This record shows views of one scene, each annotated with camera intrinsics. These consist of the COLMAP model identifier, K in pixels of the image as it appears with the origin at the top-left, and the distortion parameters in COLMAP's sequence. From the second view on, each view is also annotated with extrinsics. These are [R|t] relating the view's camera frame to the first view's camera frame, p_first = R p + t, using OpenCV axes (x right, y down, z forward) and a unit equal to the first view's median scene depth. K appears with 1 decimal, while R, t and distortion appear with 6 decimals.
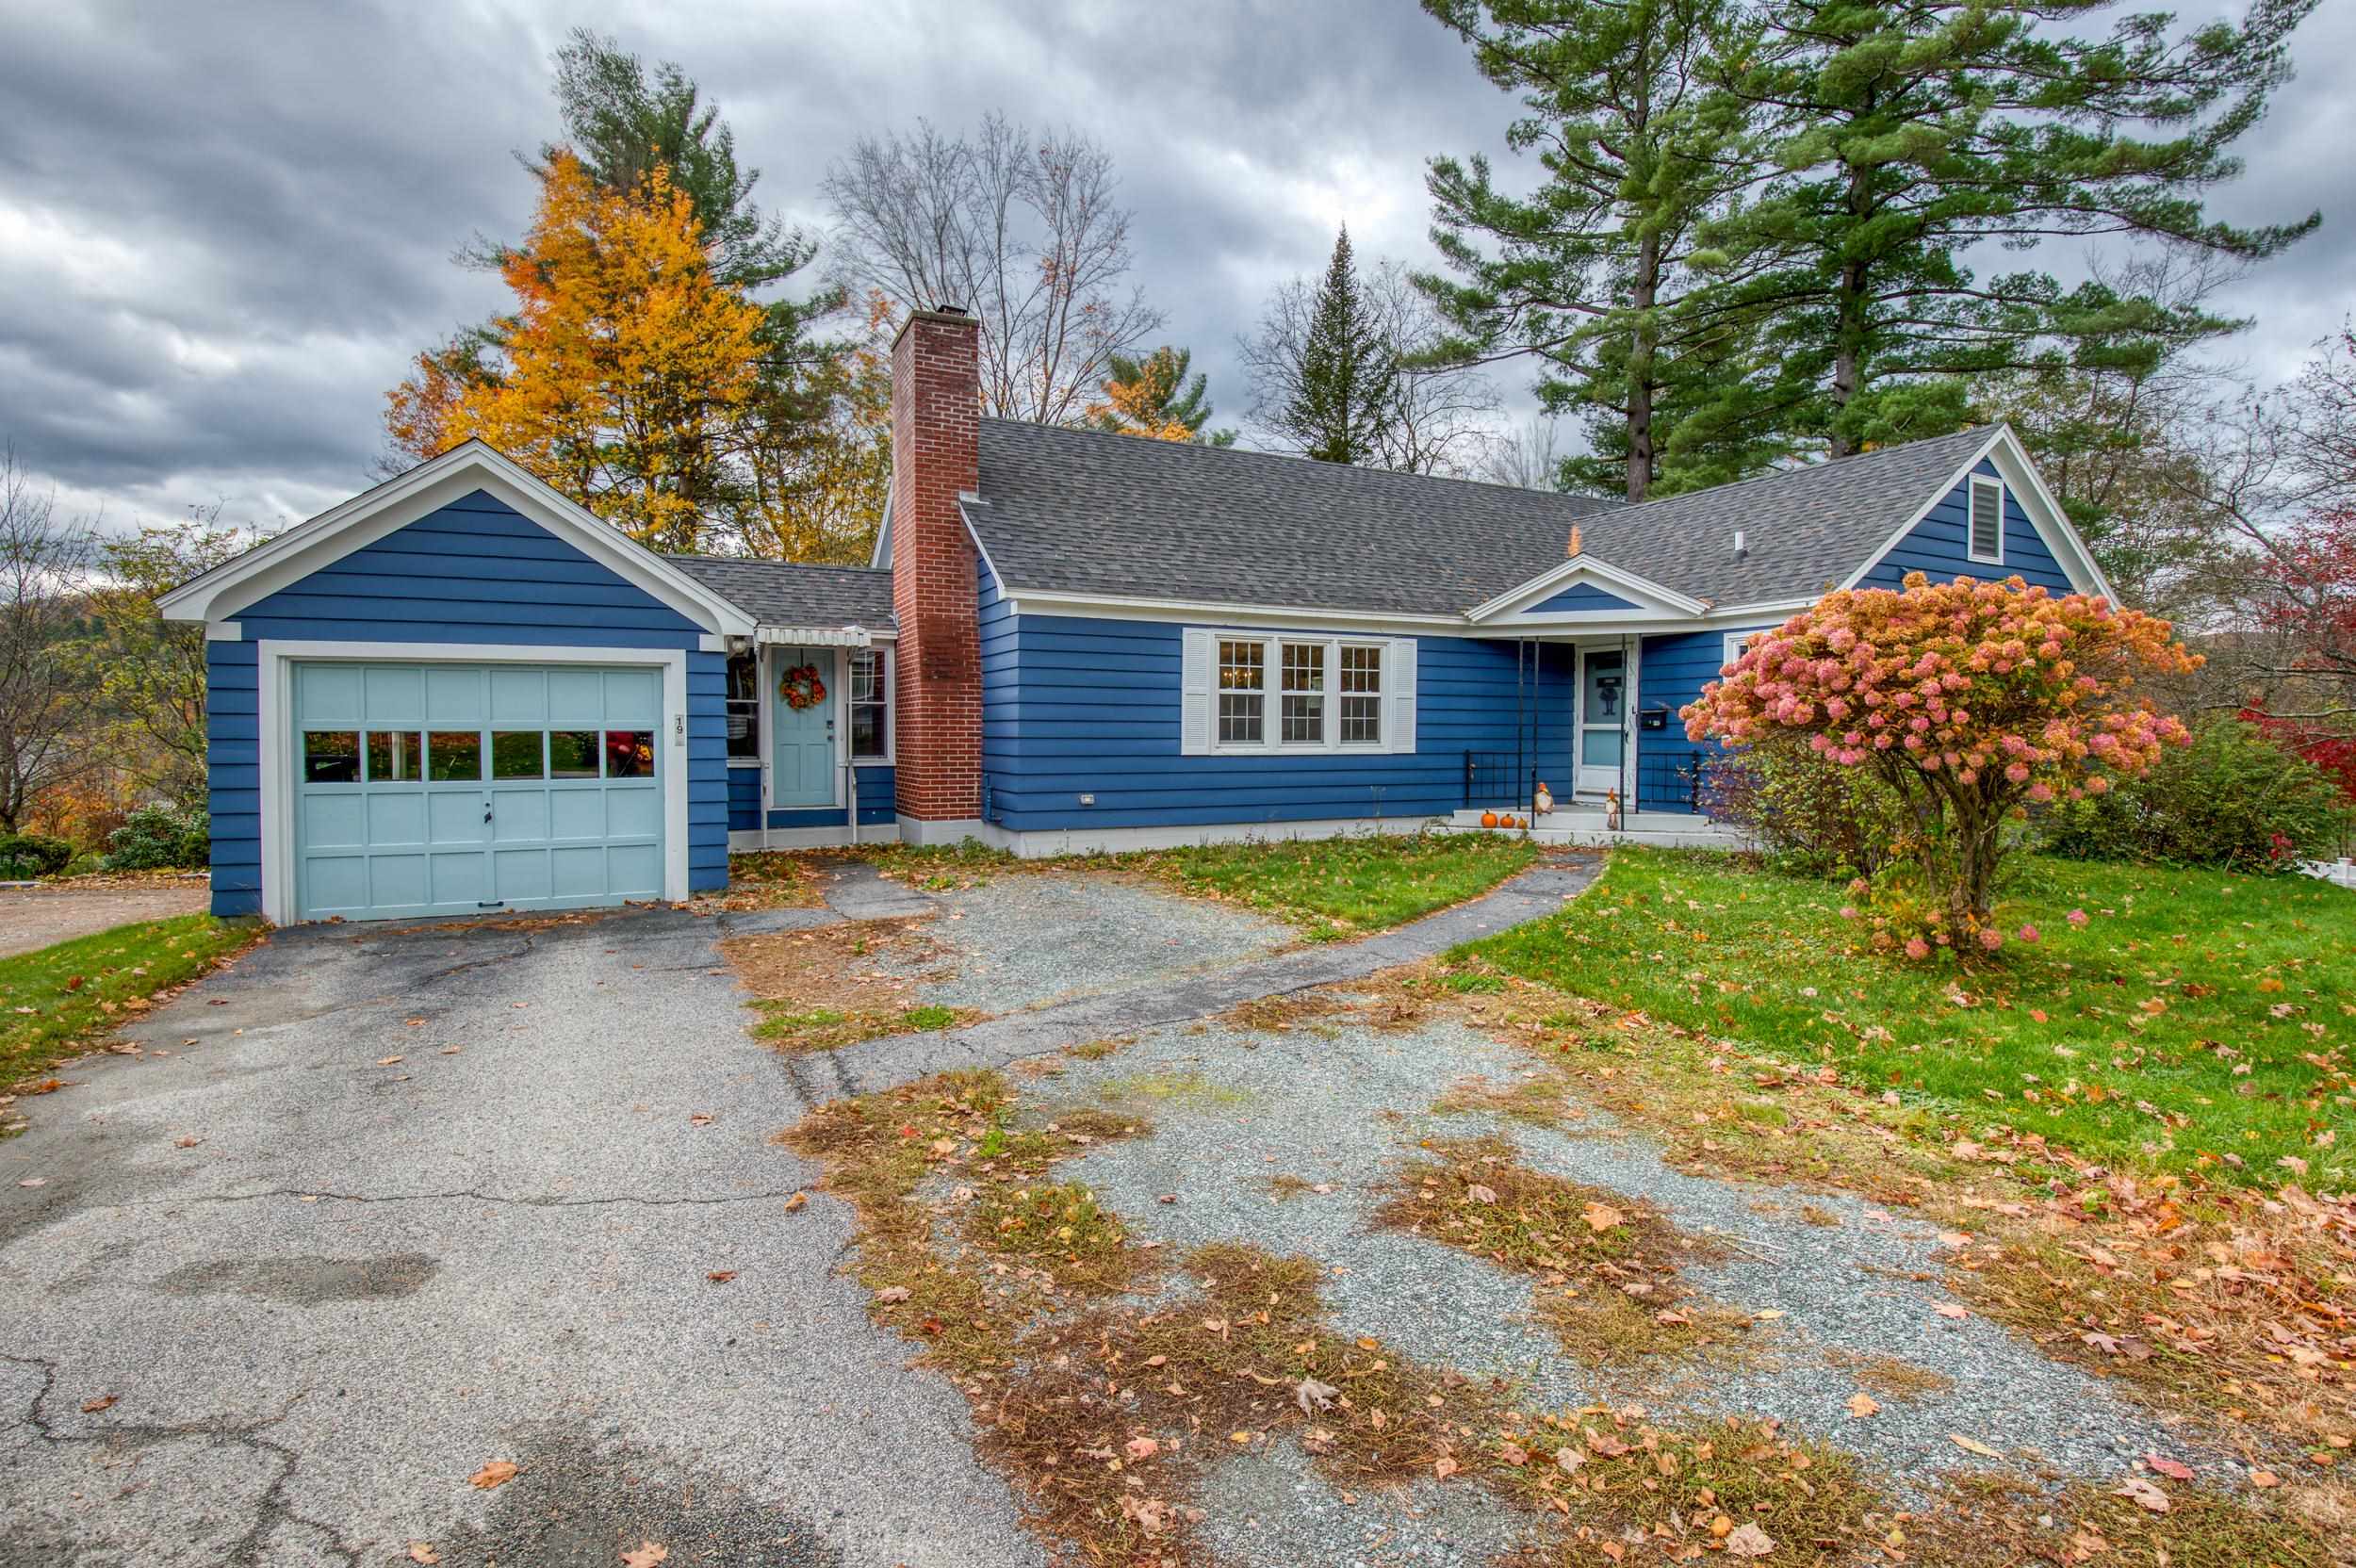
lens RADIAL K [[1062.8, 0, 1186.9], [0, 1062.8, 777.6], [0, 0, 1]] dist [0.018110, -0.050186]
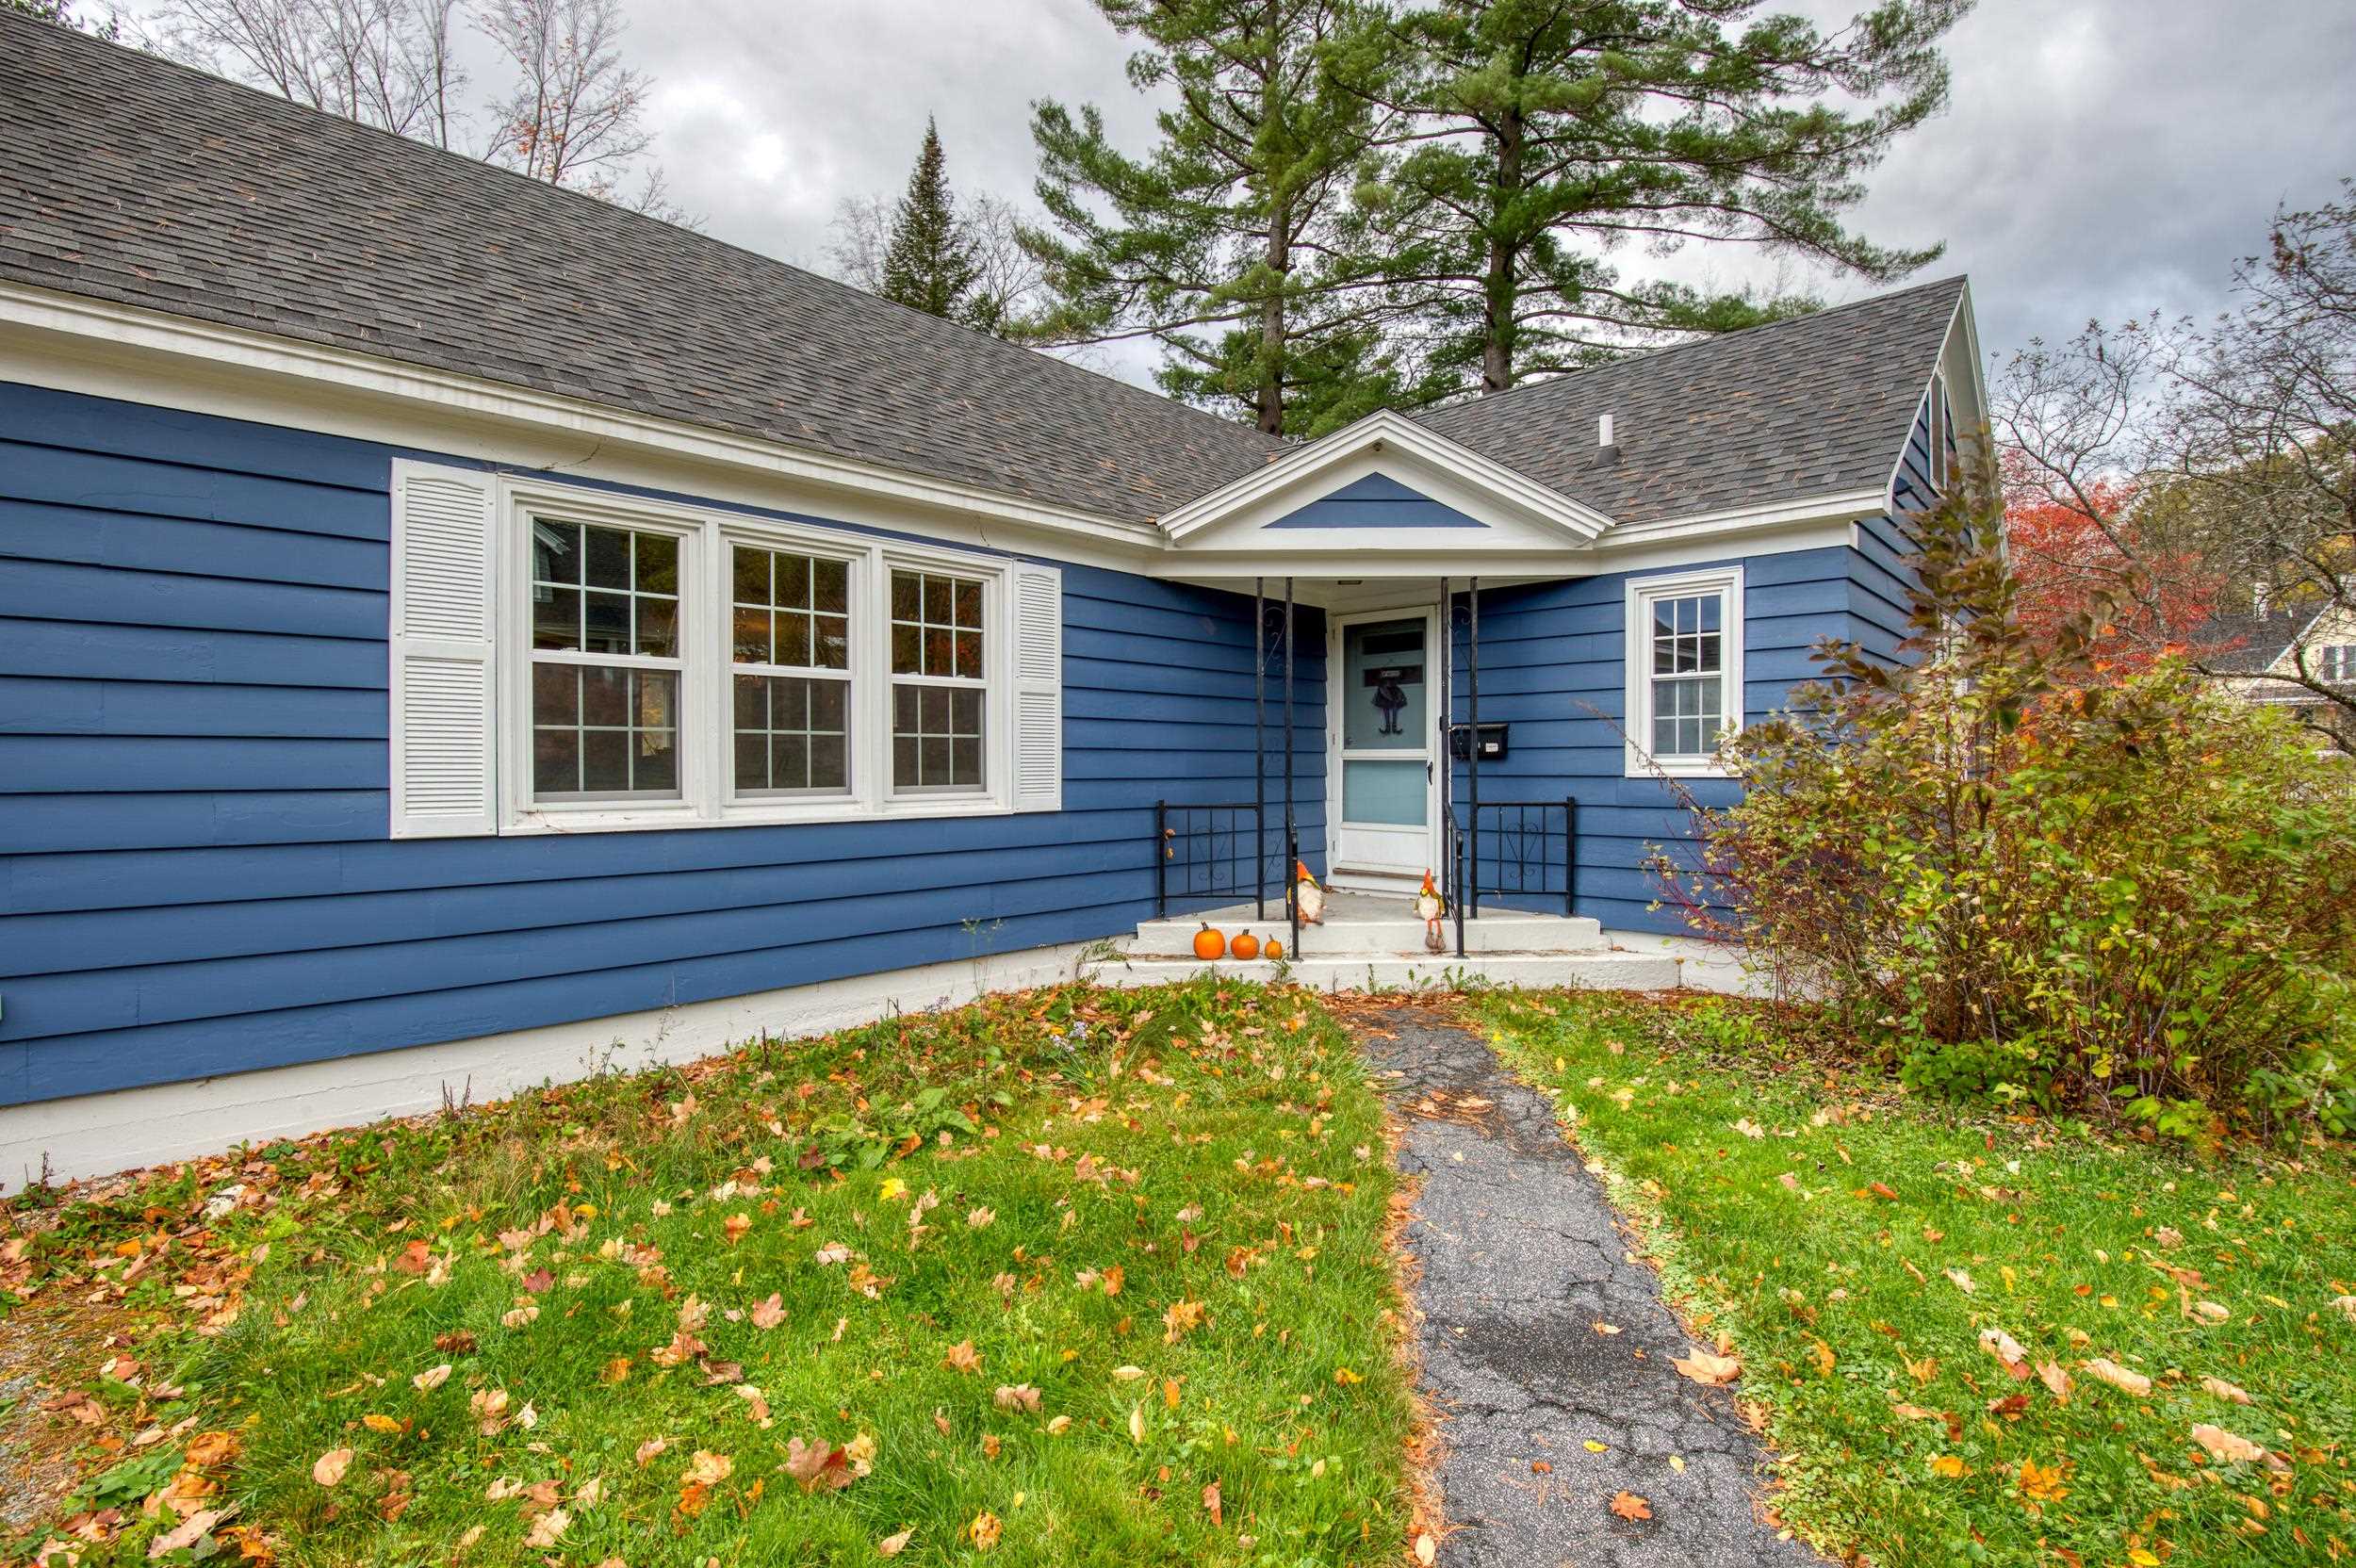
lens RADIAL K [[1062.8, 0, 1186.9], [0, 1062.8, 777.6], [0, 0, 1]] dist [0.018110, -0.050186]
pose [[0.934053, -0.009076, 0.357018, 0.091385], [0.020329, 0.999407, -0.027780, -0.021707], [-0.356554, 0.033206, 0.933684, 0.499884]]
